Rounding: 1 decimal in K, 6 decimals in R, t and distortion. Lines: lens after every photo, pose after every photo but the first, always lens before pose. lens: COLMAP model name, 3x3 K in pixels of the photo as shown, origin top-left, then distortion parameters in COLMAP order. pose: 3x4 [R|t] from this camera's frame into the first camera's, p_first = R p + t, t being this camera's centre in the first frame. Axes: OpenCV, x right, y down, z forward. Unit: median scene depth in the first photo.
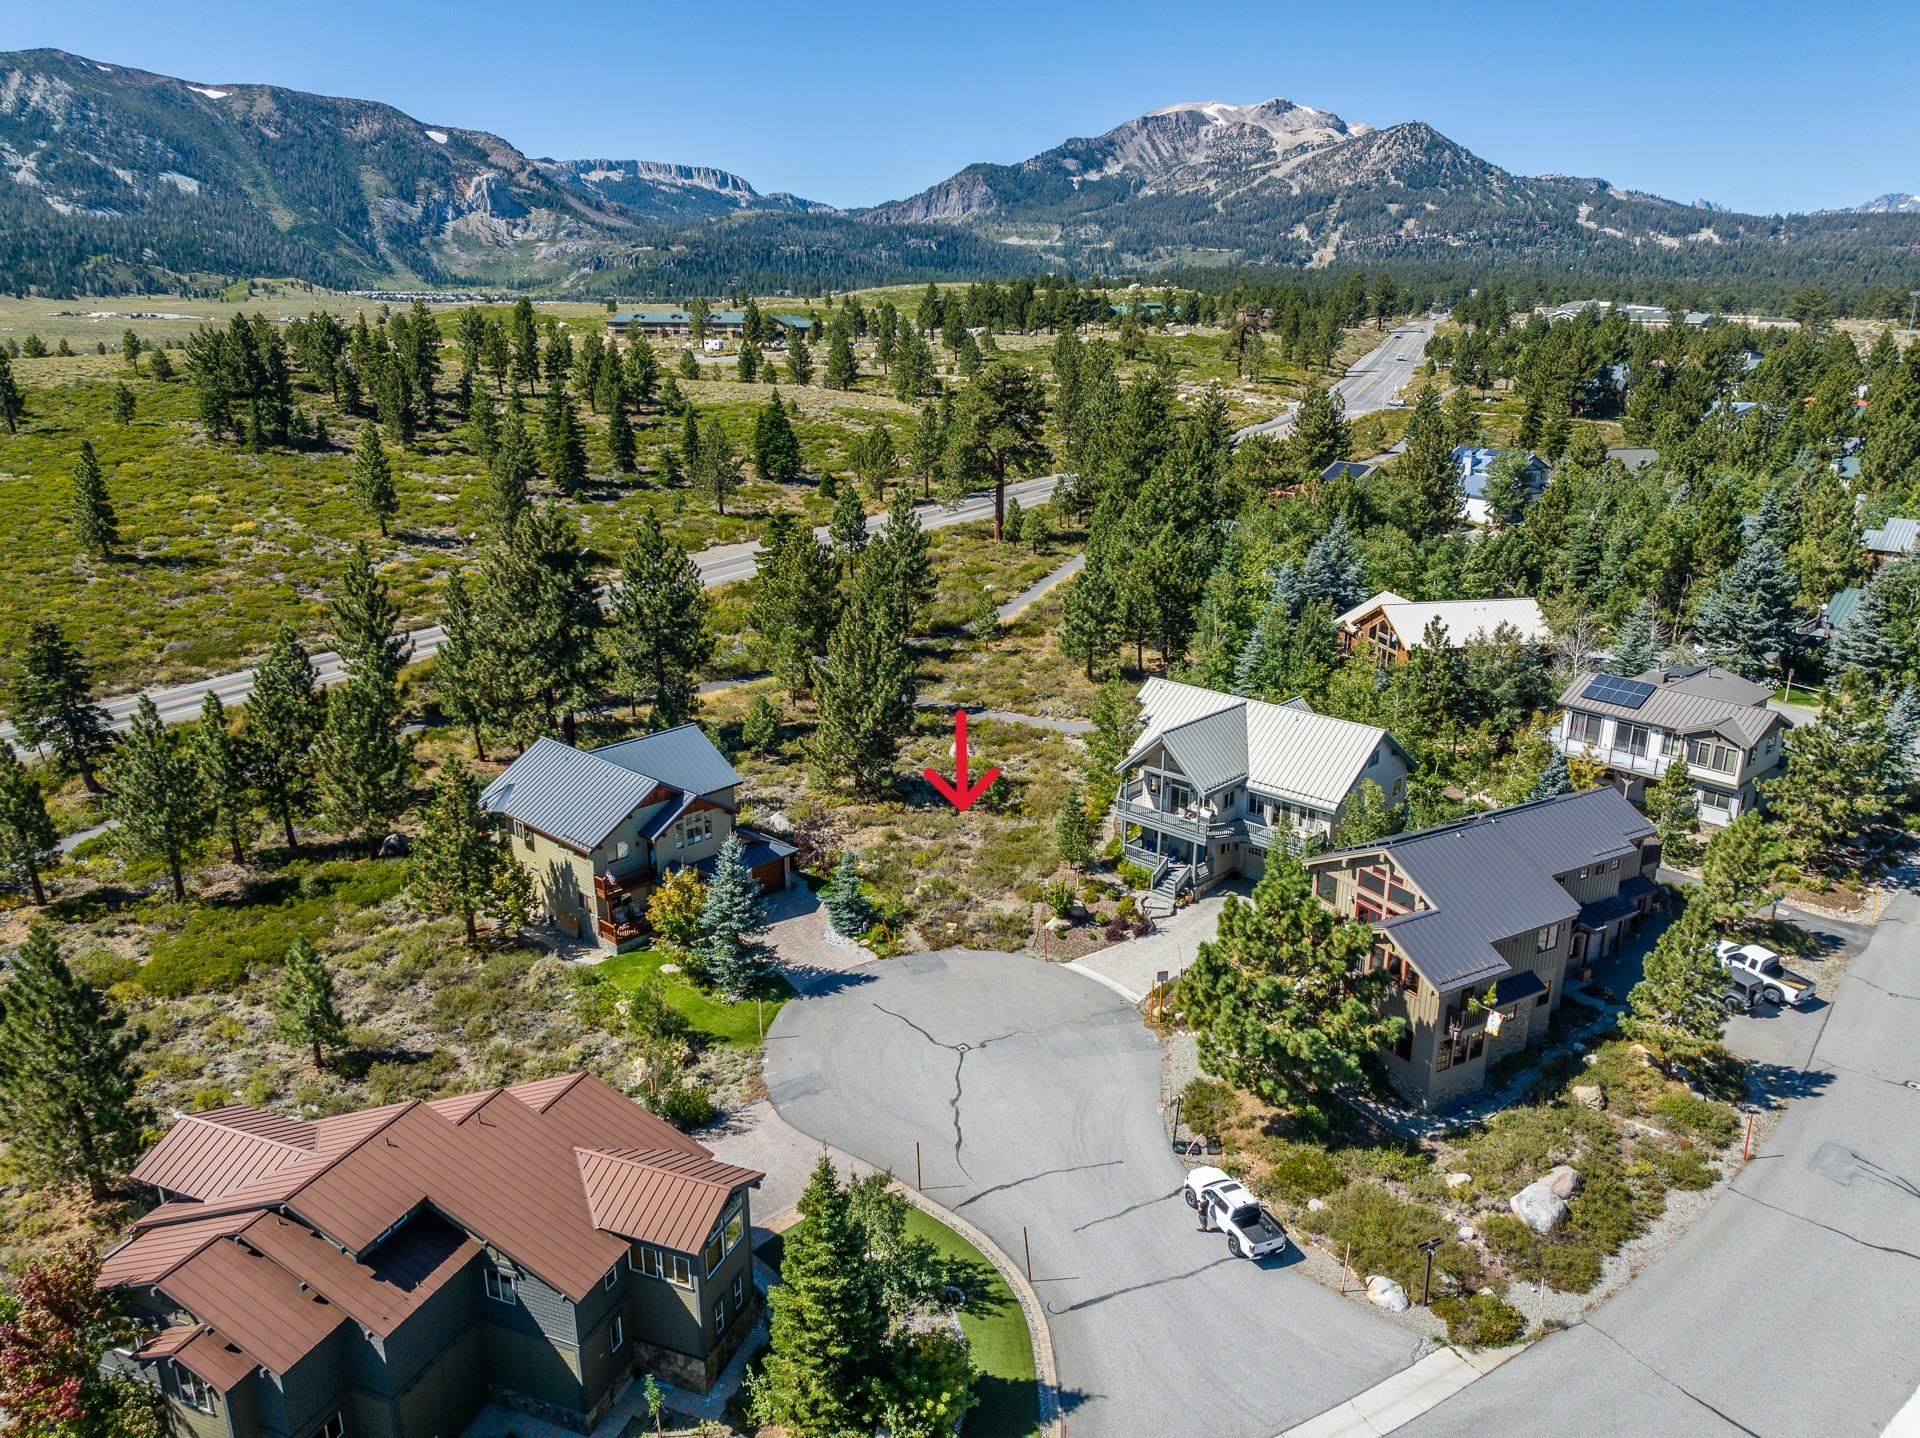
lens RADIAL K [[1353.7, 0, 960.0], [0, 1353.7, 719.0], [0, 0, 1]] dist [-0.056627, 0.044765]
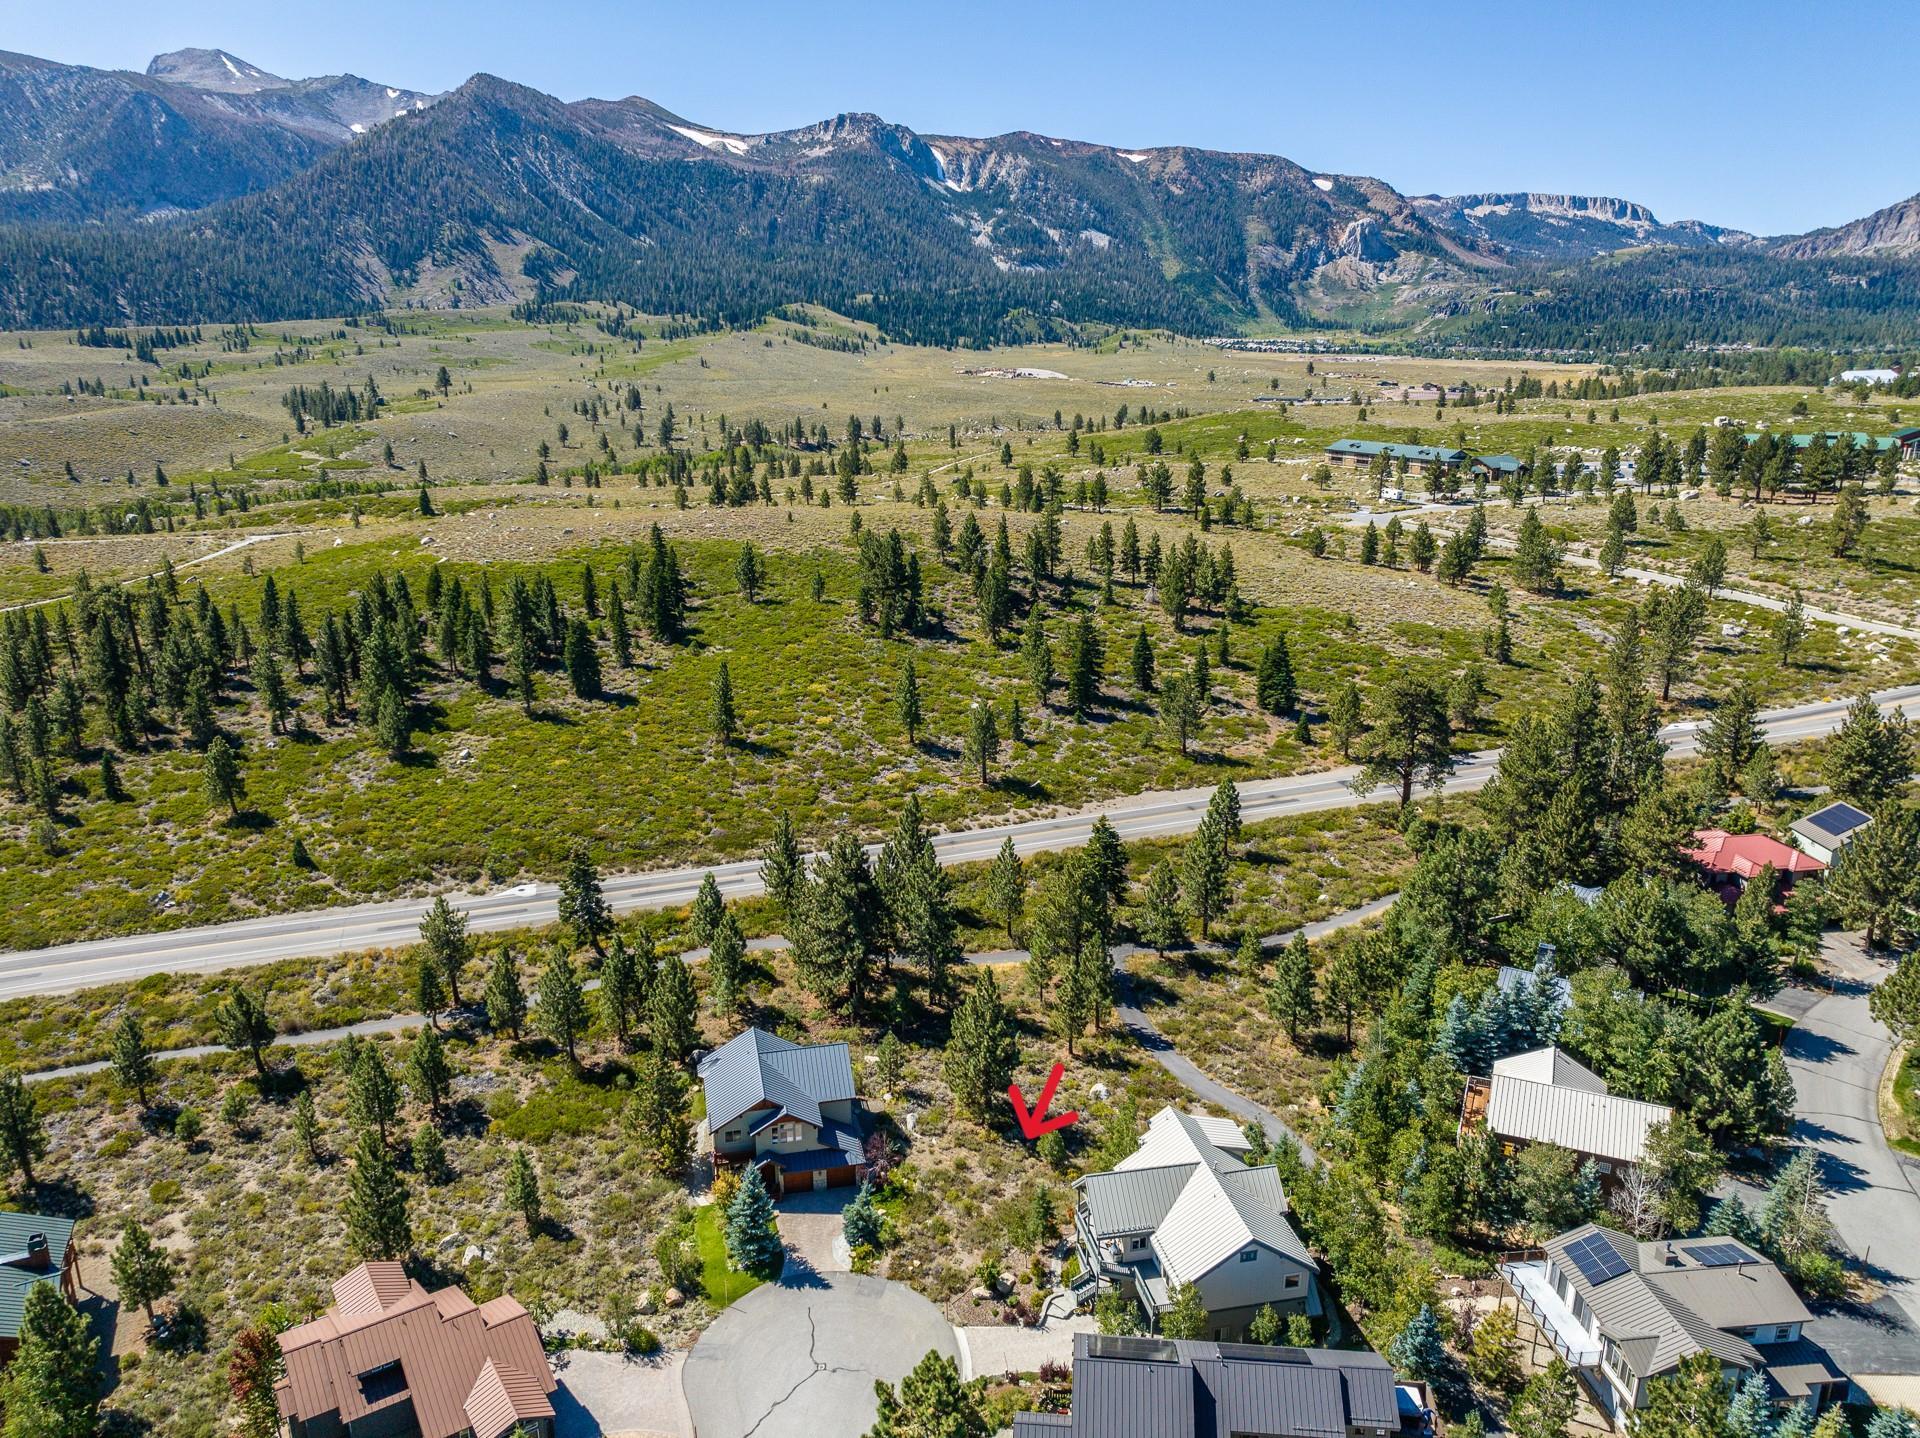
lens RADIAL K [[1337.5, 0, 961.7], [0, 1337.5, 721.8], [0, 0, 1]] dist [-0.024734, 0.003192]
pose [[0.823072, 0.157718, -0.545598, 0.375405], [-0.166956, 0.985412, 0.032993, -0.242071], [0.542842, 0.063936, 0.837398, -0.077456]]
